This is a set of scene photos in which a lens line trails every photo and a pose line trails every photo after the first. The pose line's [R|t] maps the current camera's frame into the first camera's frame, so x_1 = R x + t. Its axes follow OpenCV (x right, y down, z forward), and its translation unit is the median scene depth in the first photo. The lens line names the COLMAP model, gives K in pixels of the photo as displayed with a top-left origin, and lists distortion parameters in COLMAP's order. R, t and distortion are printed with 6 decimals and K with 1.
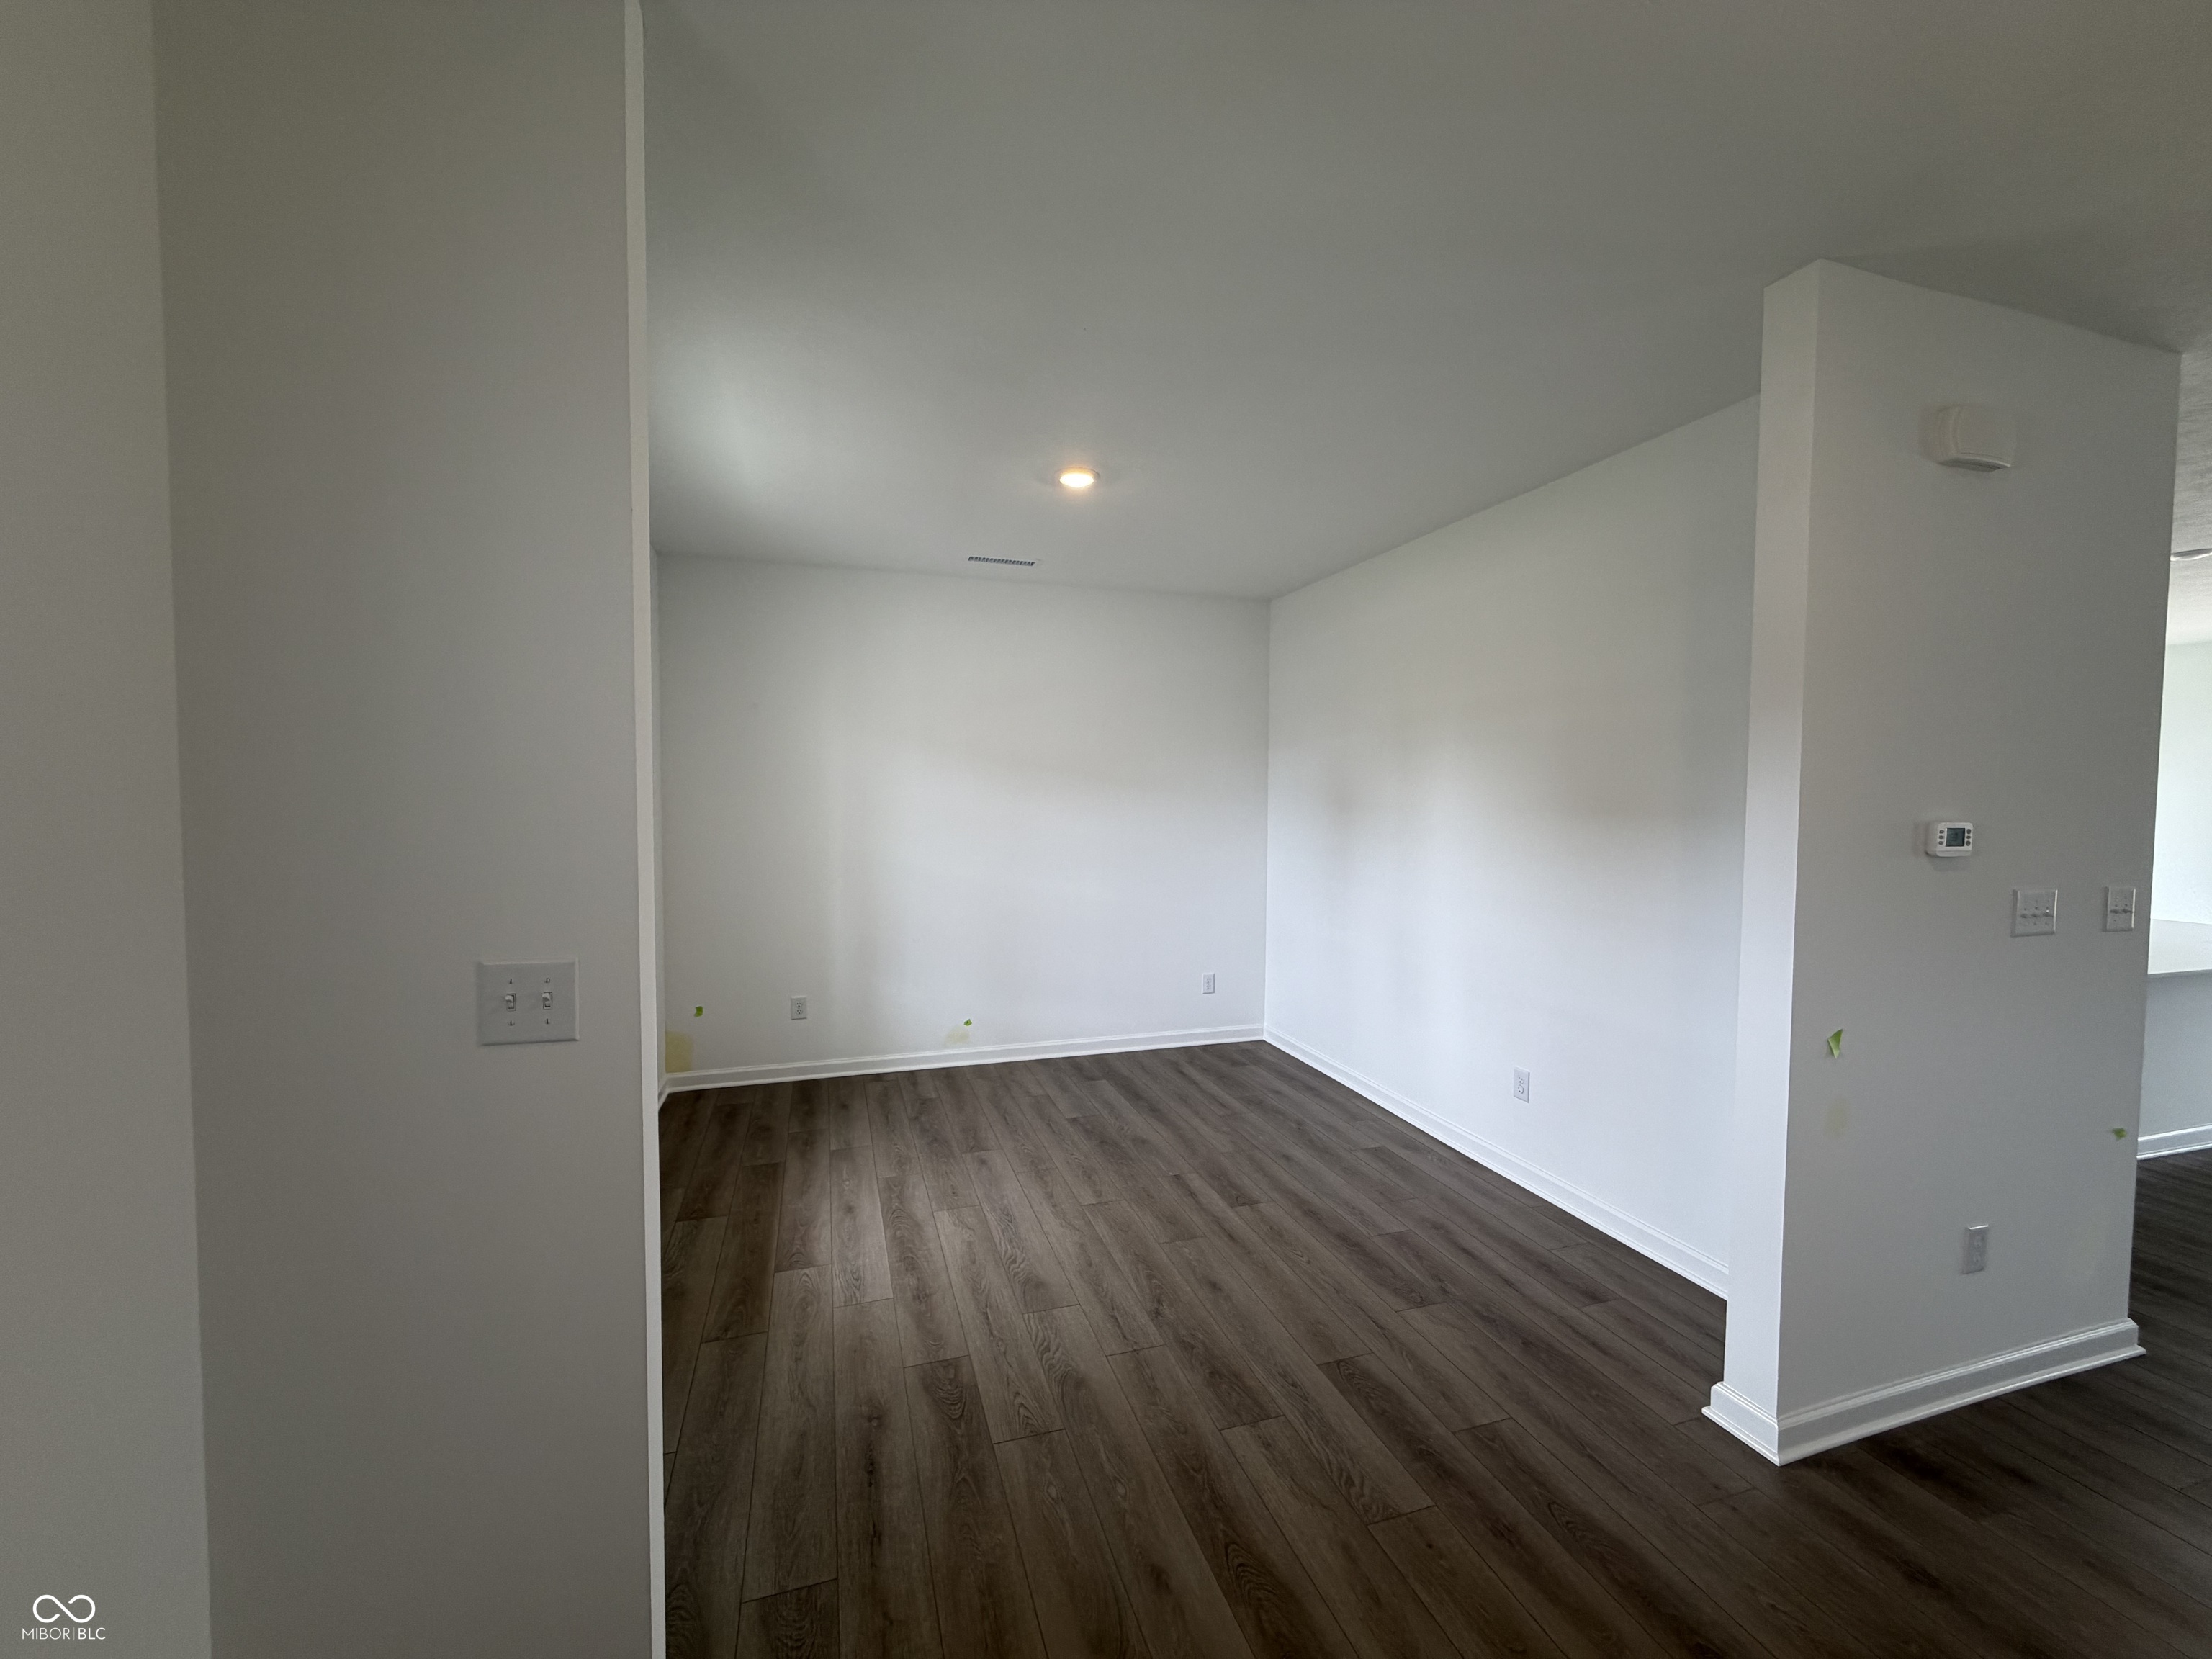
lens RADIAL K [[882.9, 0, 1097.7], [0, 882.9, 821.5], [0, 0, 1]] dist [-0.002414, -0.000187]
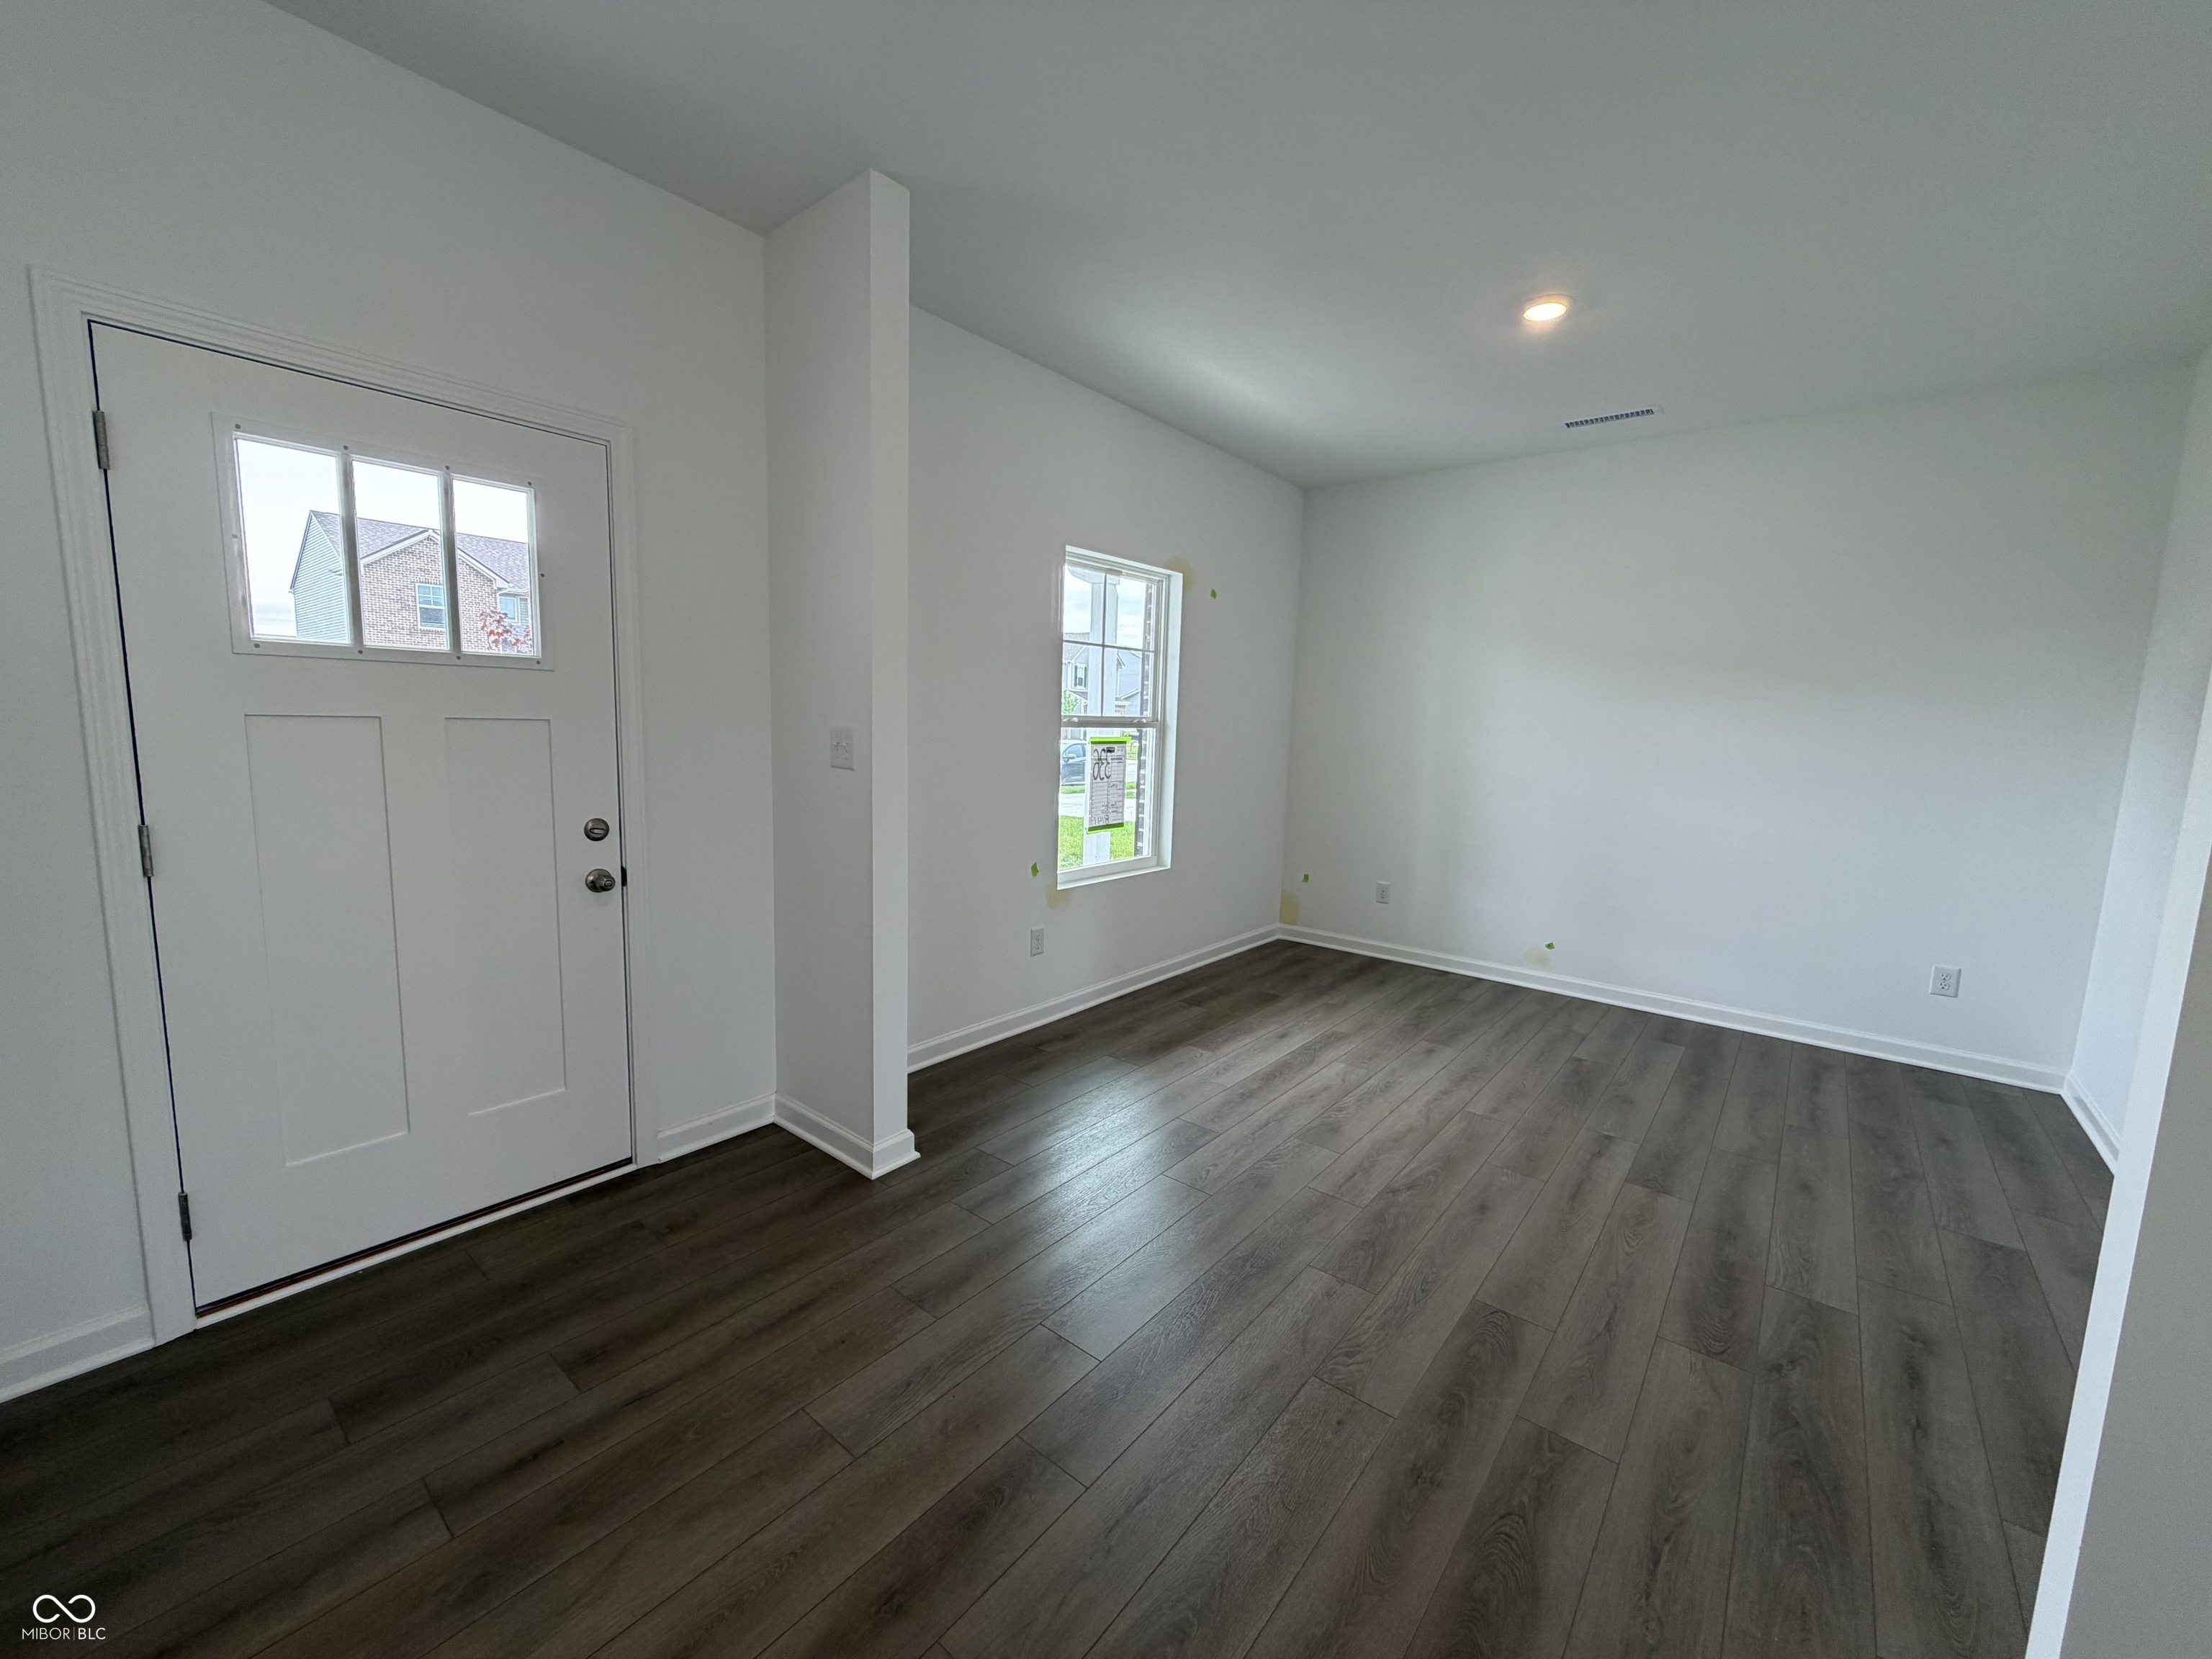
lens RADIAL K [[882.9, 0, 1101.4], [0, 882.9, 821.9], [0, 0, 1]] dist [-0.002414, -0.000187]
pose [[0.554735, 0.111947, -0.824462, 0.434626], [-0.057935, 0.993699, 0.095945, 0.047616], [0.830008, -0.005459, 0.557725, 0.120749]]
